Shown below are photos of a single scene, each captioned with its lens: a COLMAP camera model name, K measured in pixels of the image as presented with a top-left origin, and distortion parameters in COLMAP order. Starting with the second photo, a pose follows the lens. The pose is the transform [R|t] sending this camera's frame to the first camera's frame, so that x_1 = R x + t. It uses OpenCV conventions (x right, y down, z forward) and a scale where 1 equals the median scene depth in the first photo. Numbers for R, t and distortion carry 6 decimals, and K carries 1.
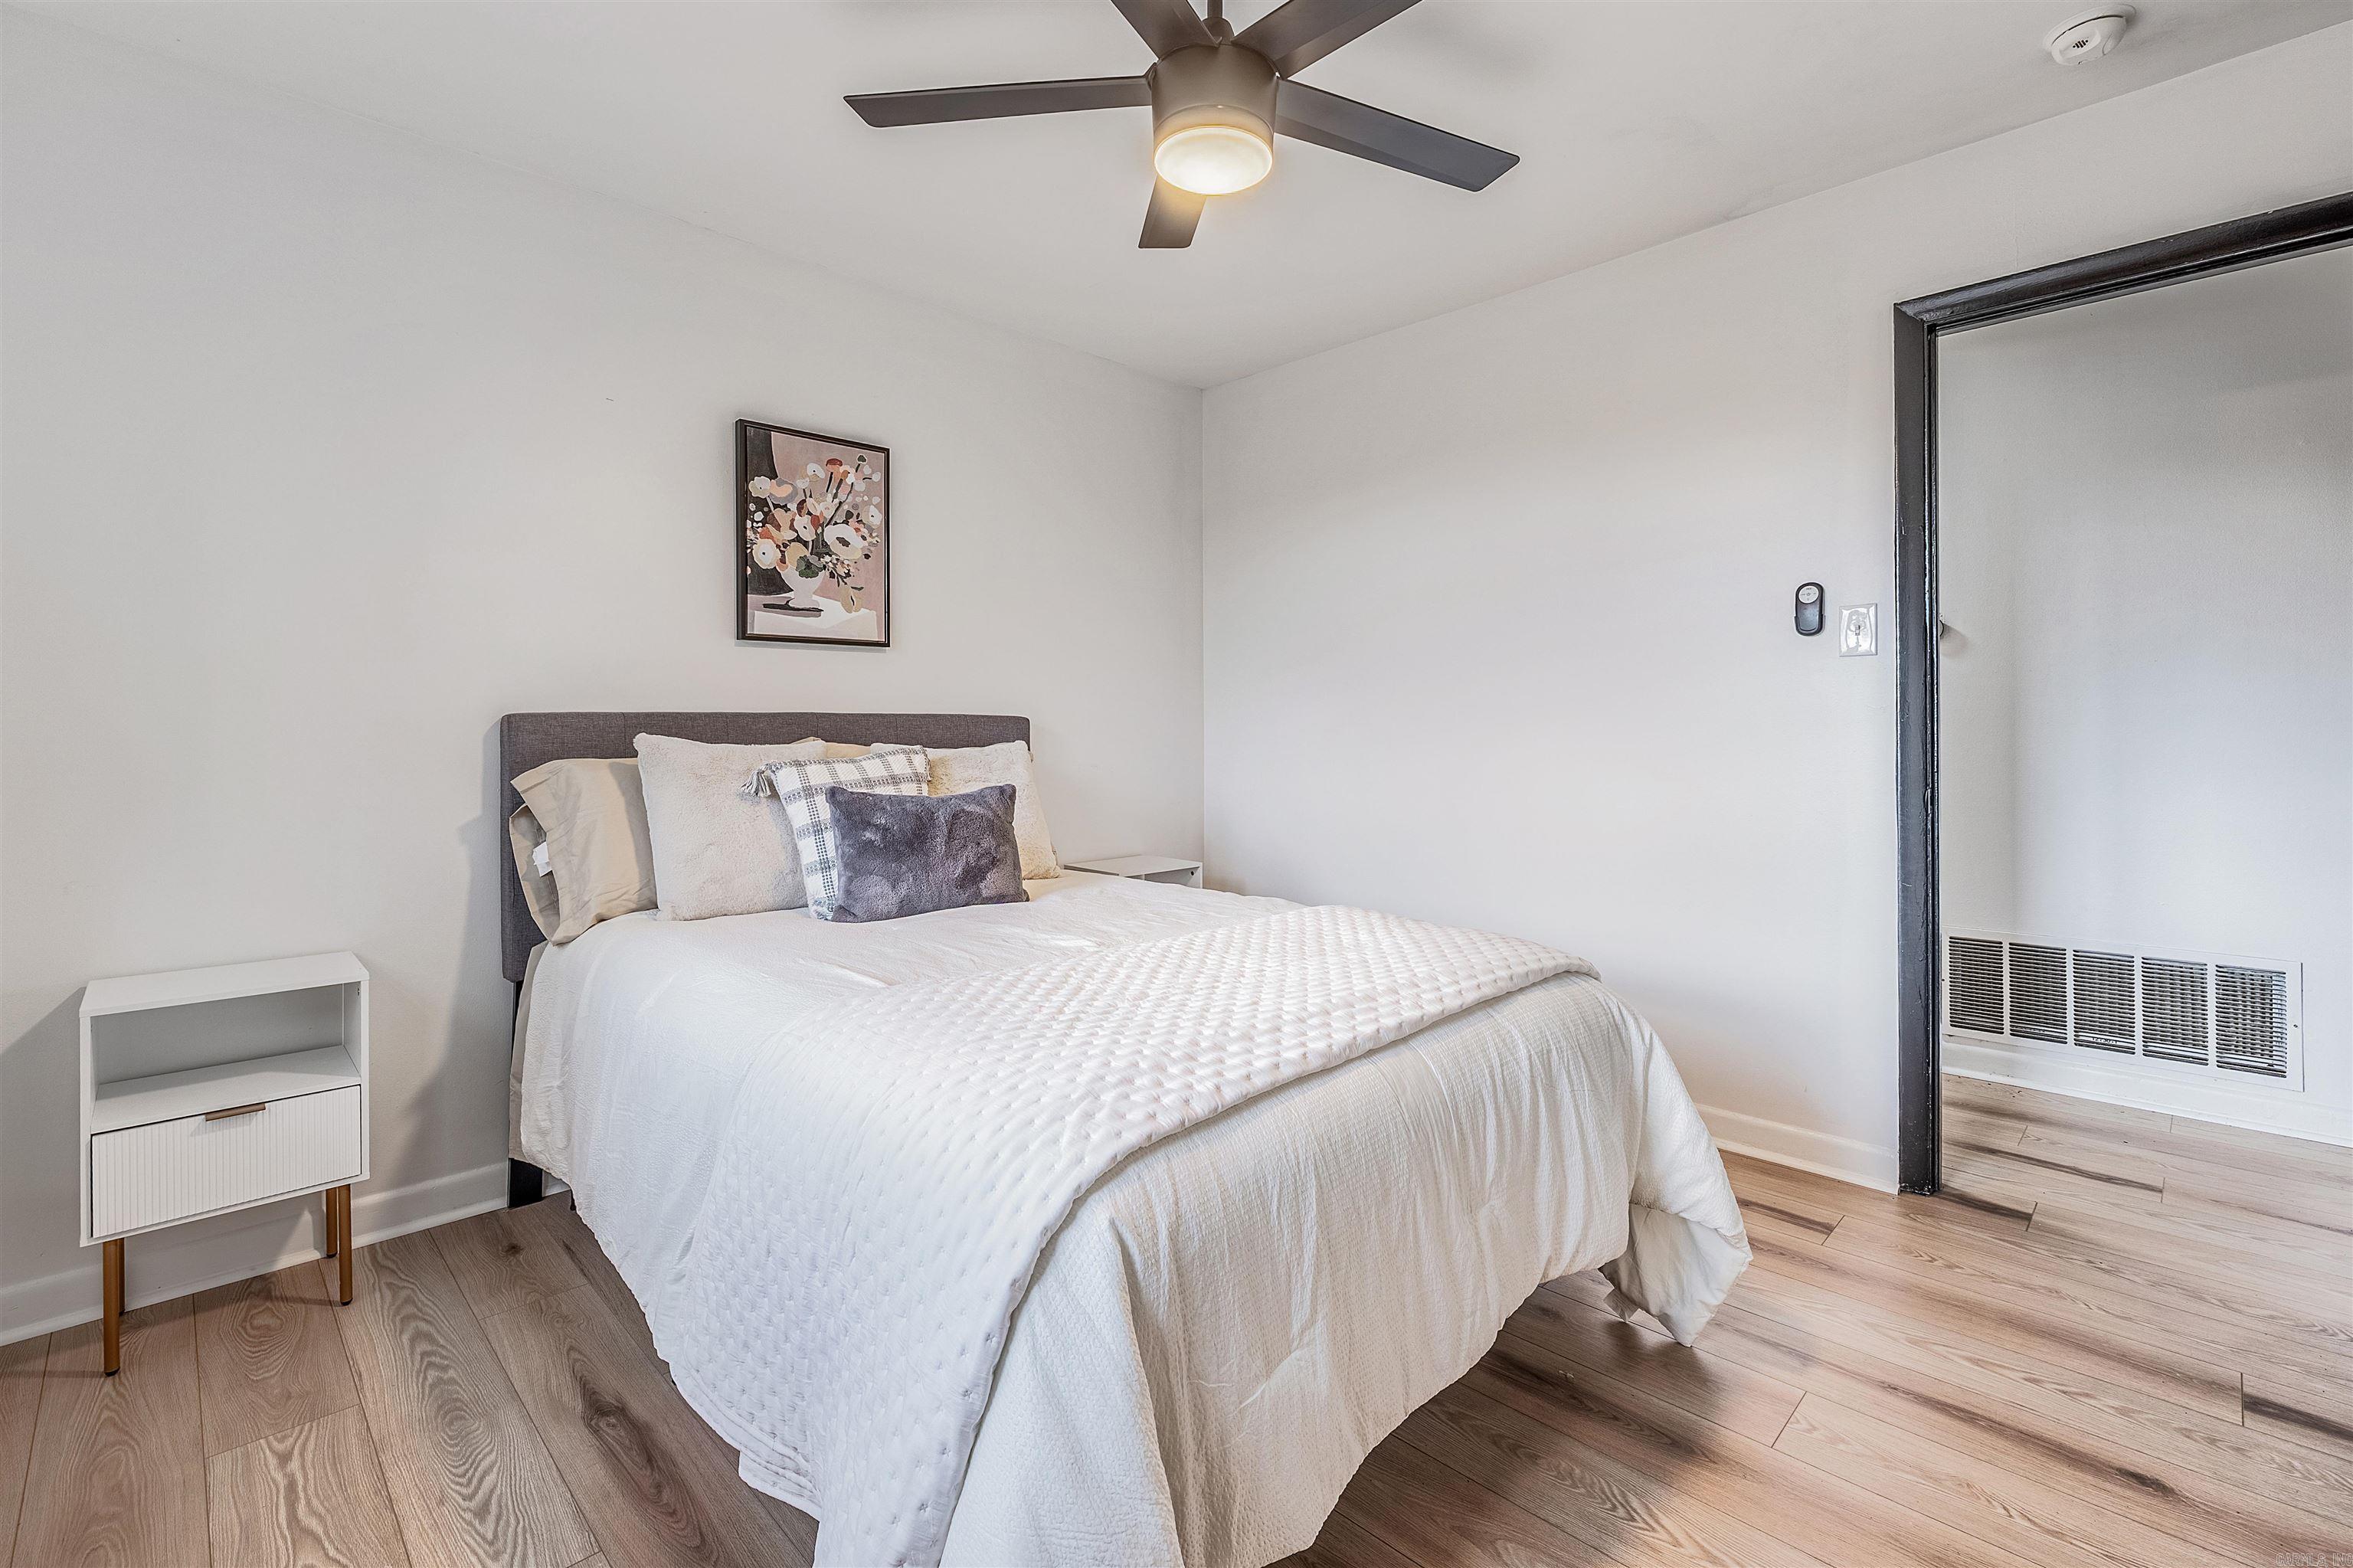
lens RADIAL K [[1035.6, 0, 1178.6], [0, 1035.6, 732.2], [0, 0, 1]] dist [-0.001660, -0.000290]
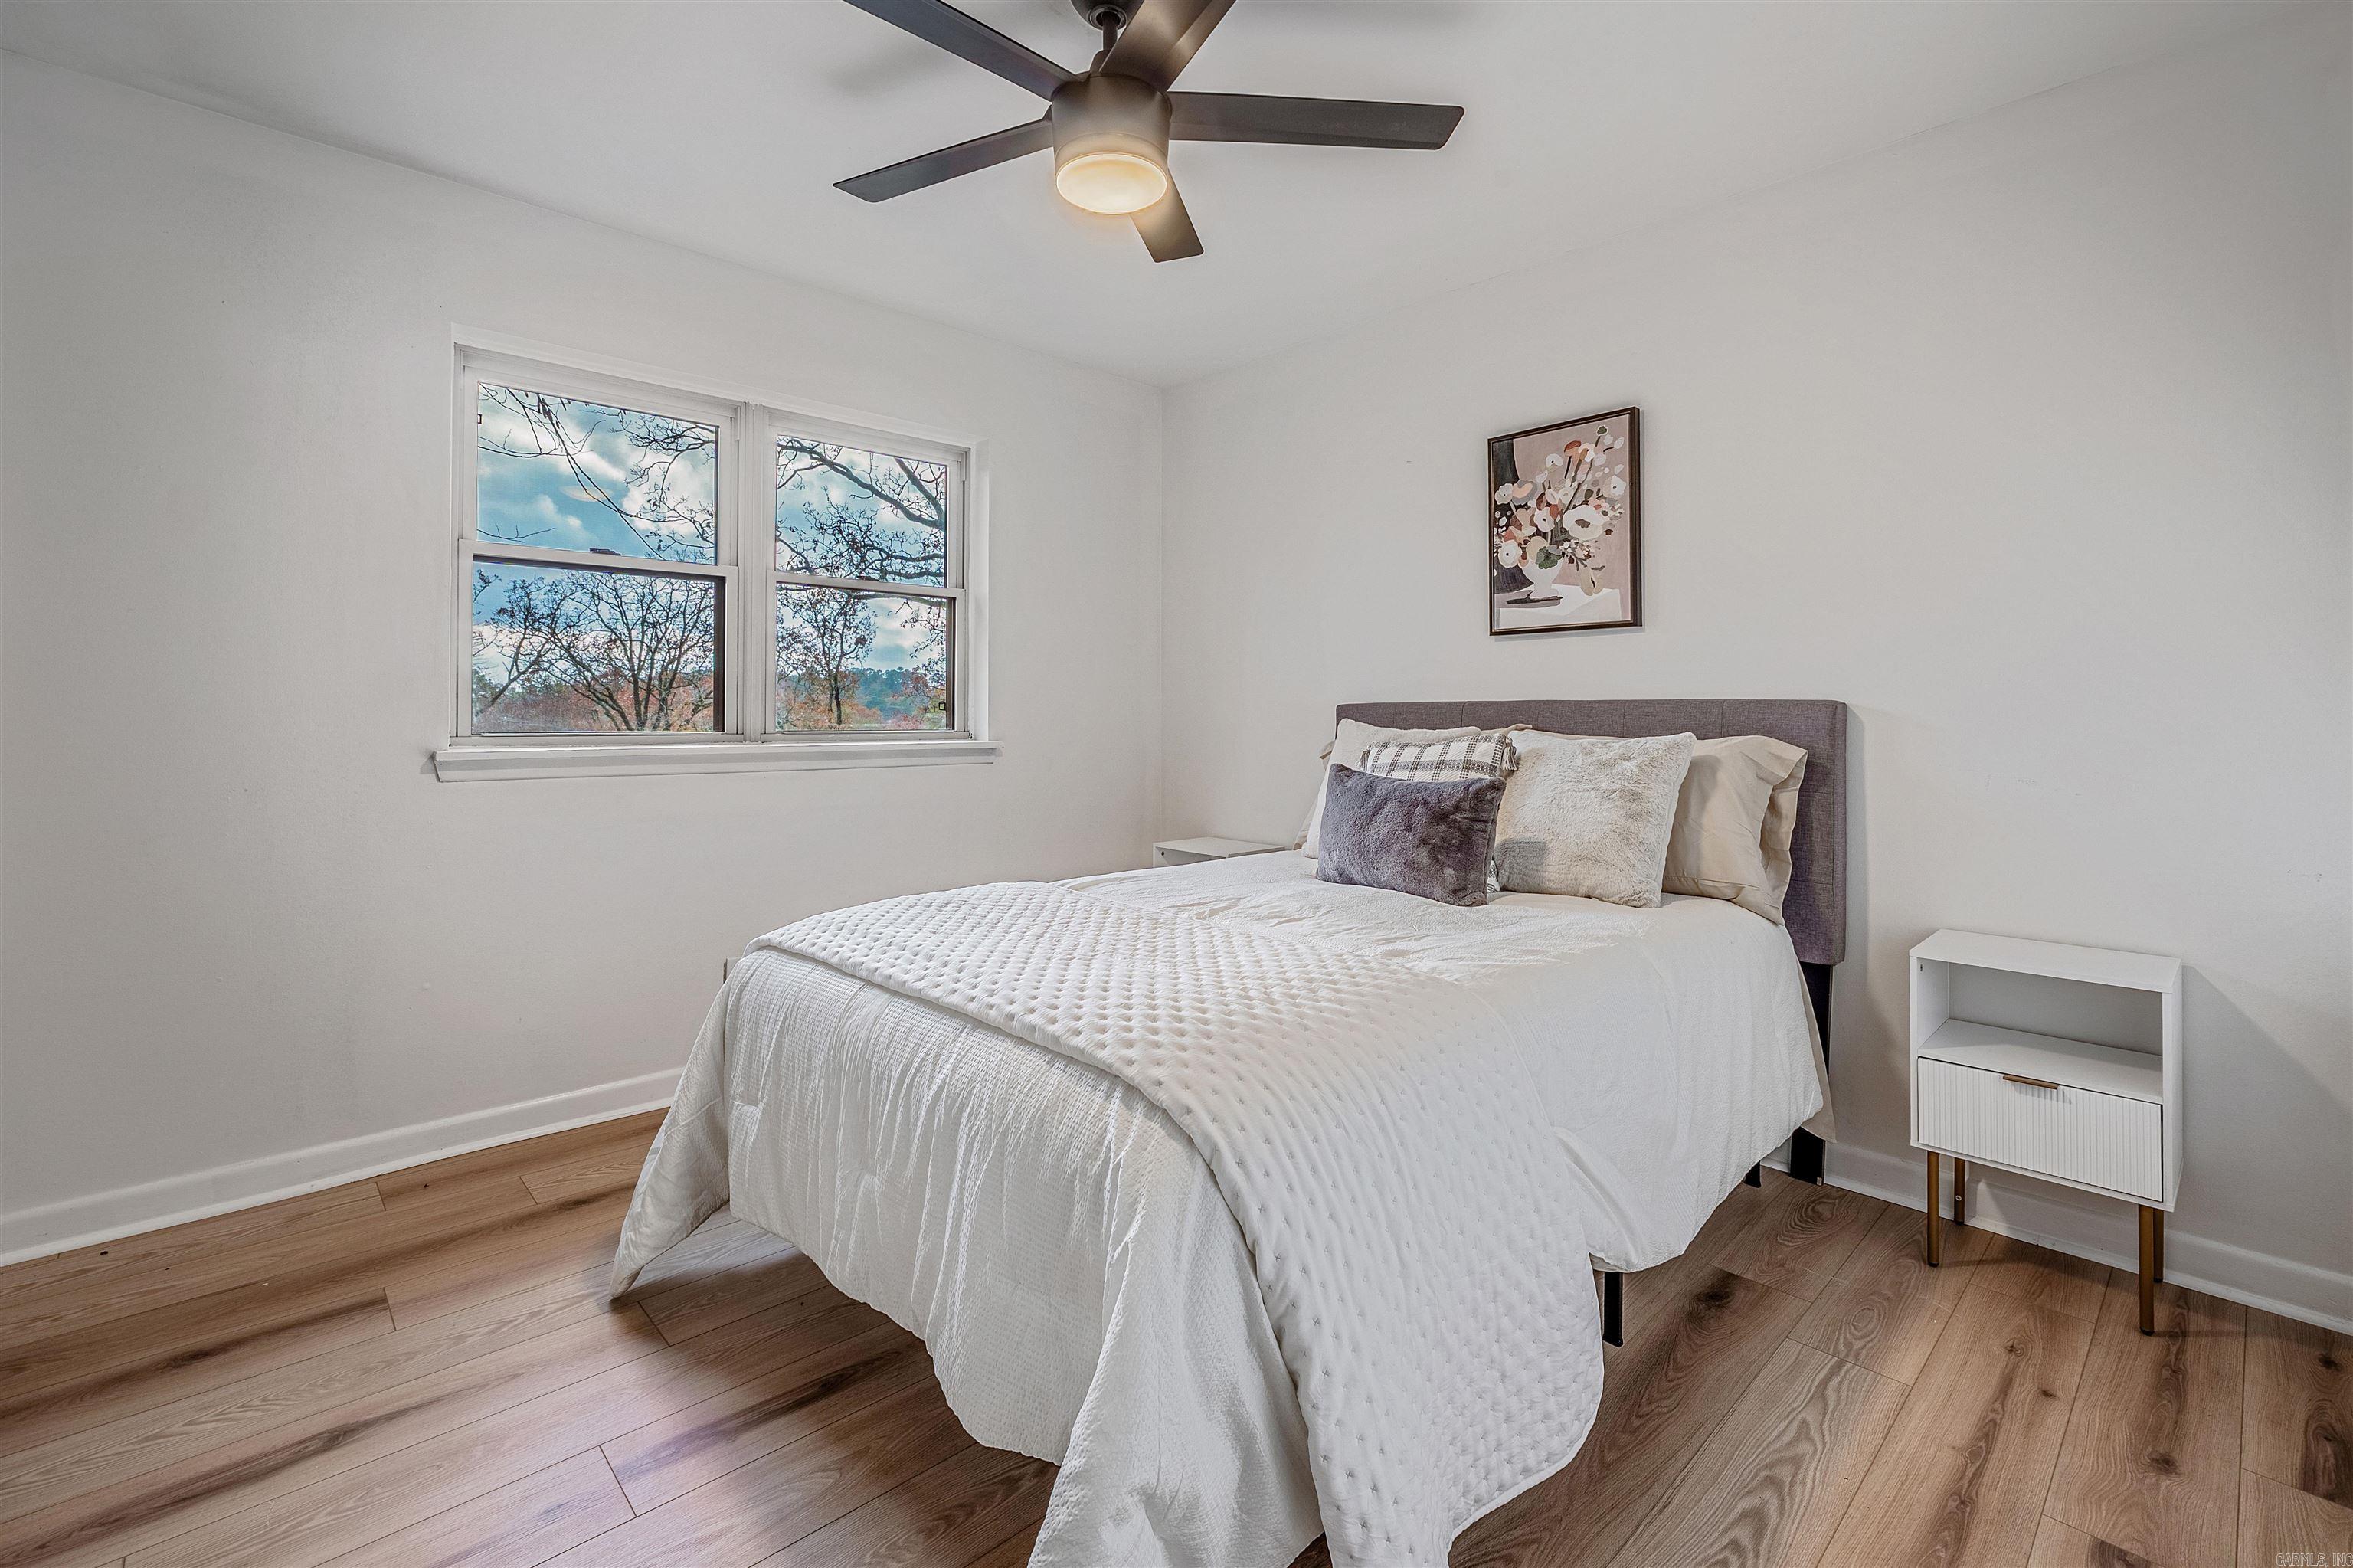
lens RADIAL K [[1035.6, 0, 1178.6], [0, 1035.6, 732.2], [0, 0, 1]] dist [-0.001660, -0.000290]
pose [[-0.016109, 0.015289, -0.999753, 0.665321], [-0.006590, 0.999860, 0.015397, -0.000496], [0.999849, 0.006836, -0.016006, 0.646172]]
